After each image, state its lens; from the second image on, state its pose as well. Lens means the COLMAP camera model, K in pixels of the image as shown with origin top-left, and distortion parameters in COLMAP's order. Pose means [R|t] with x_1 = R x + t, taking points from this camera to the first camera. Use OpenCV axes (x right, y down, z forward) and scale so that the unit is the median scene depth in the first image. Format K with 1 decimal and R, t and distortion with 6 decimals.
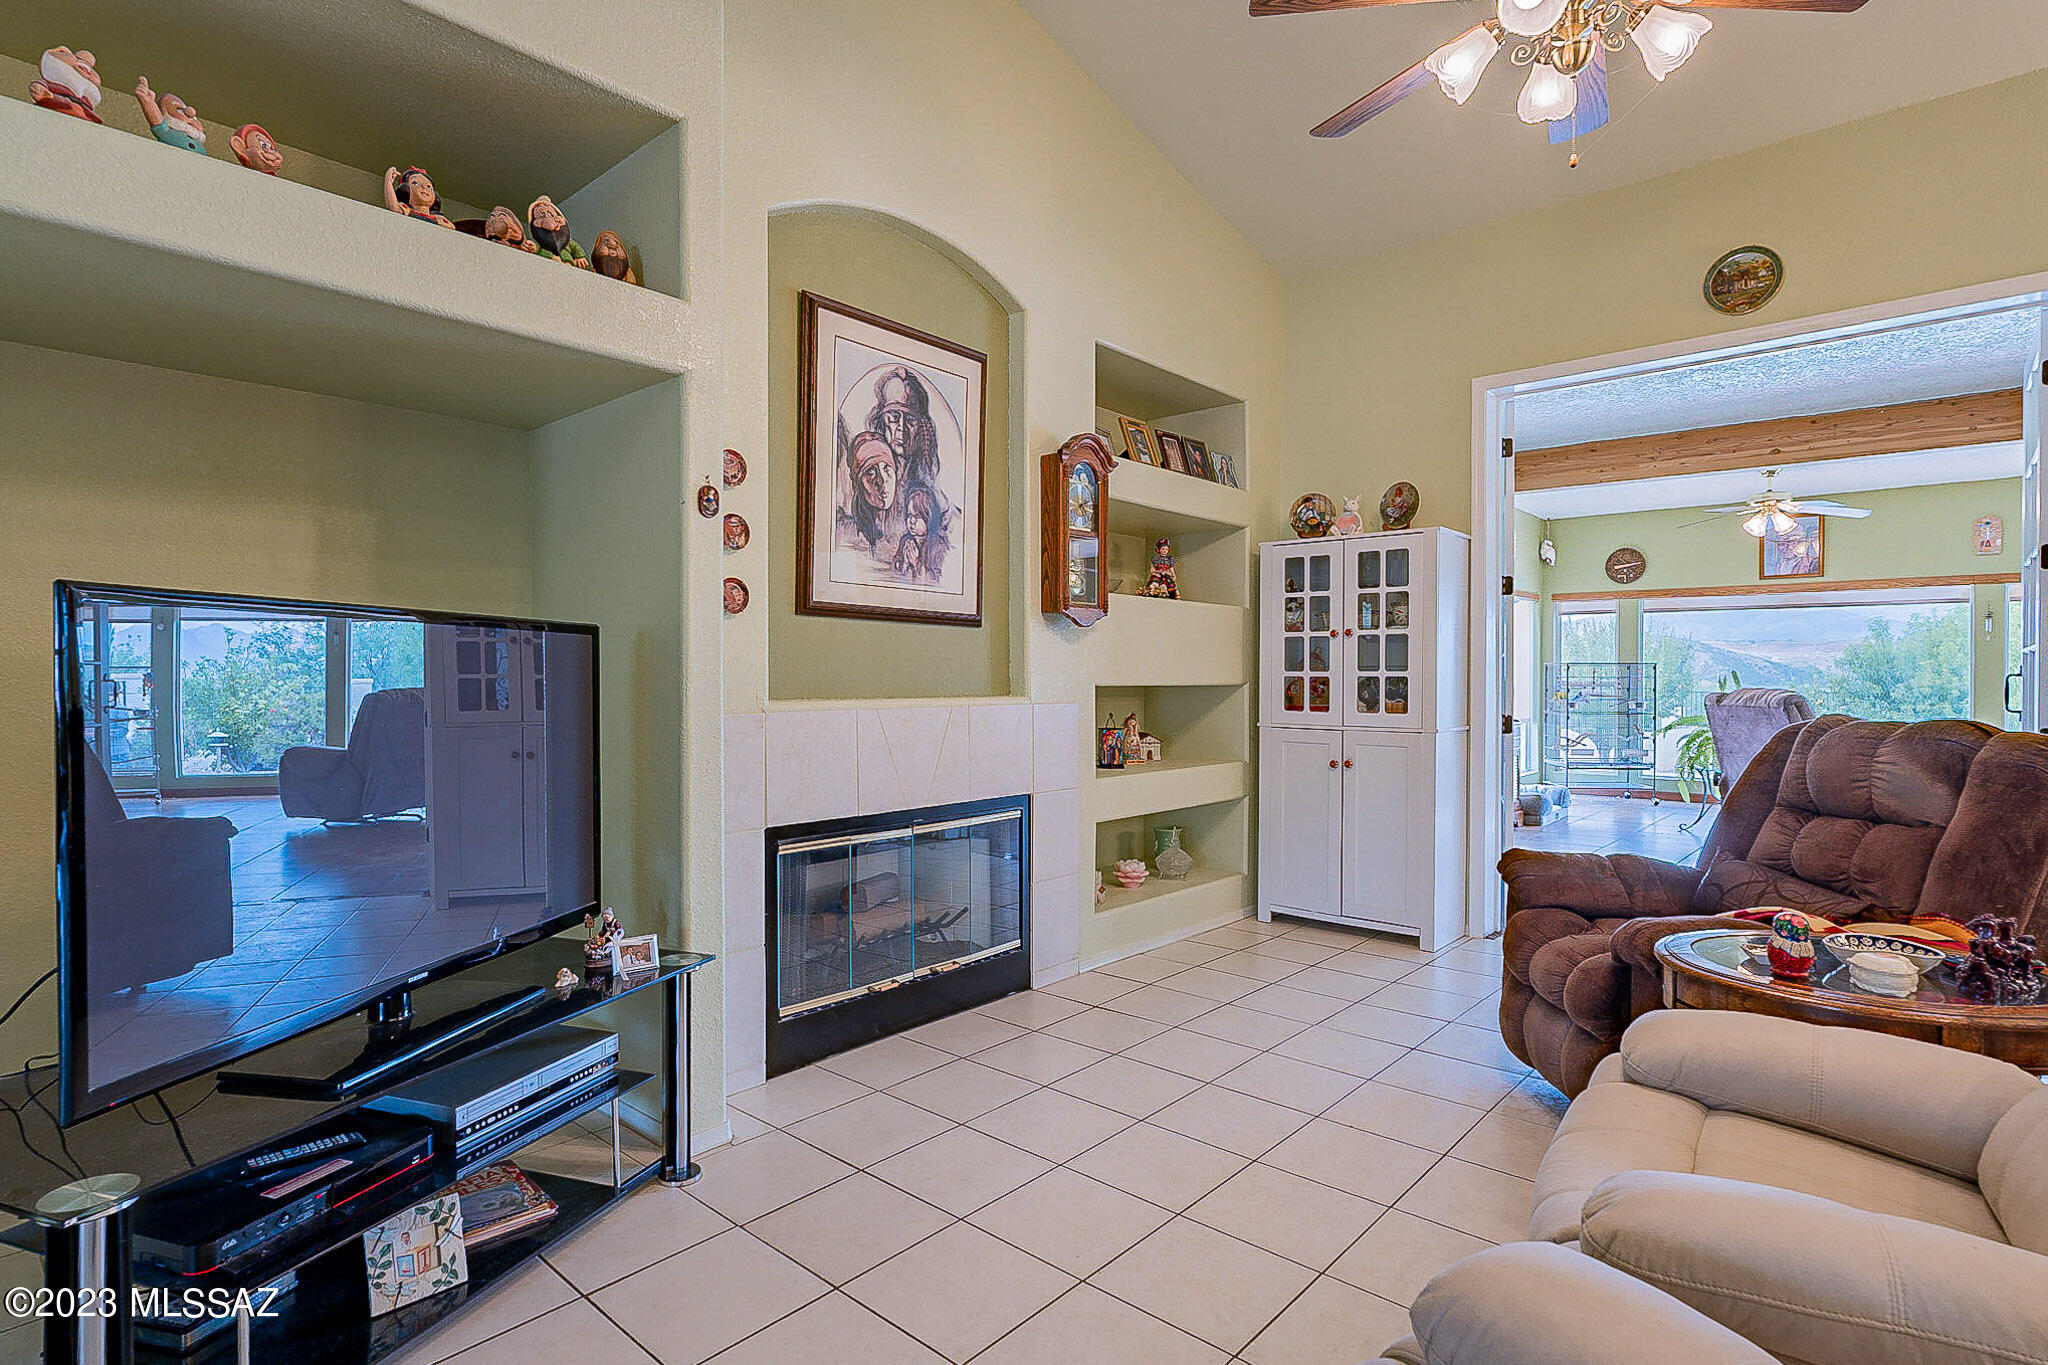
lens RADIAL K [[1024.2, 0, 1019.6], [0, 1024.2, 690.7], [0, 0, 1]] dist [-0.005635, -0.000304]
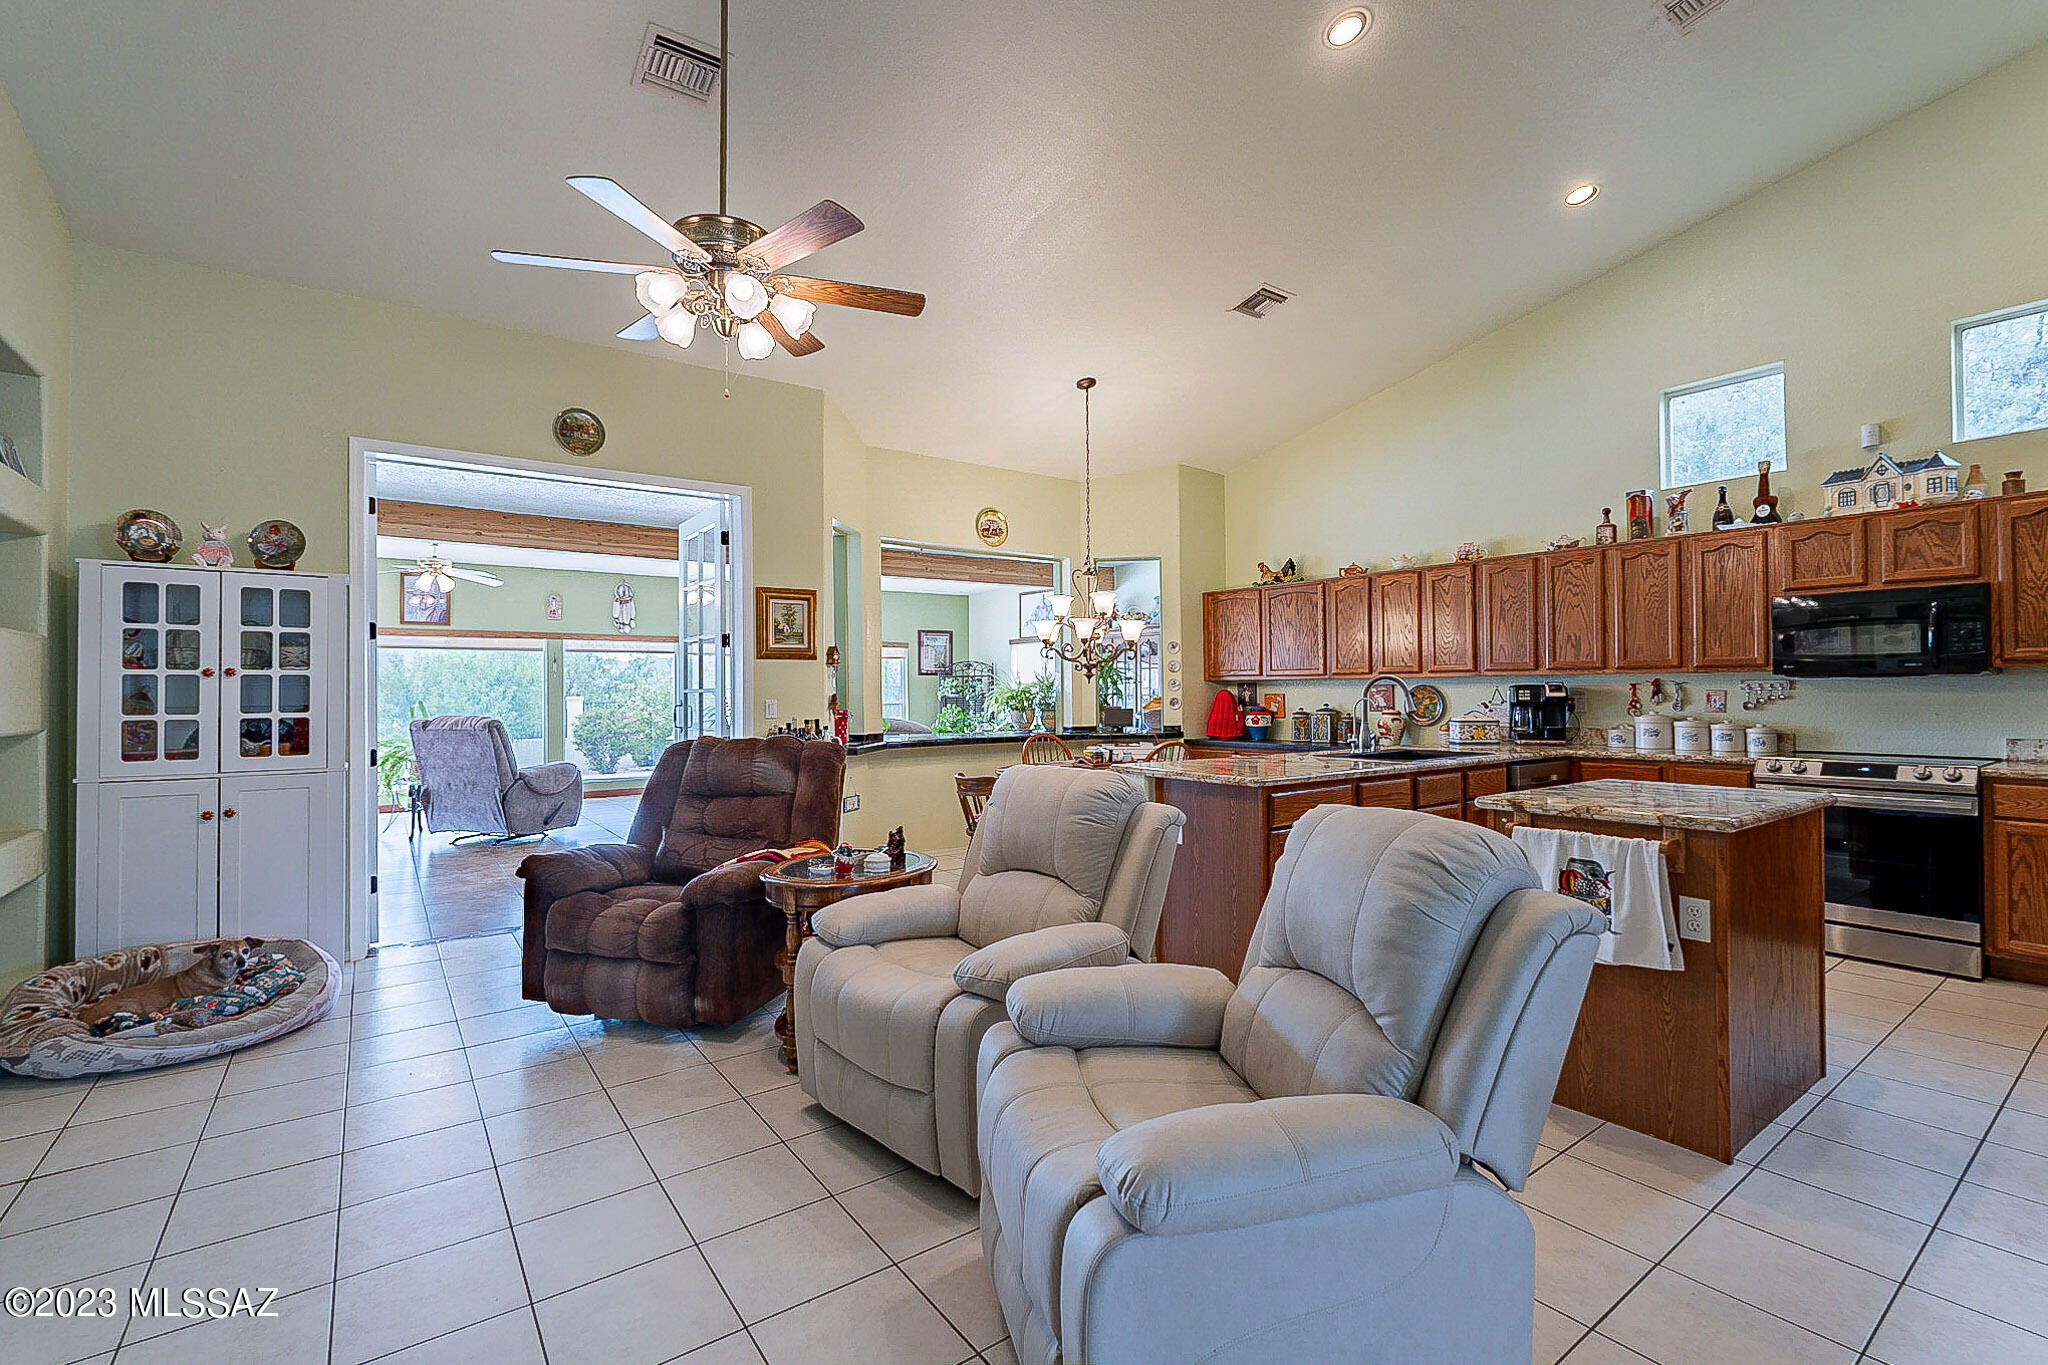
lens RADIAL K [[896.0, 0, 1021.6], [0, 896.0, 686.3], [0, 0, 1]] dist [-0.003185, 0.000153]
pose [[0.209254, 0.003222, 0.977856, -0.319698], [0.022044, 0.999725, -0.008011, -0.021259], [-0.977613, 0.023232, 0.209125, 0.123949]]
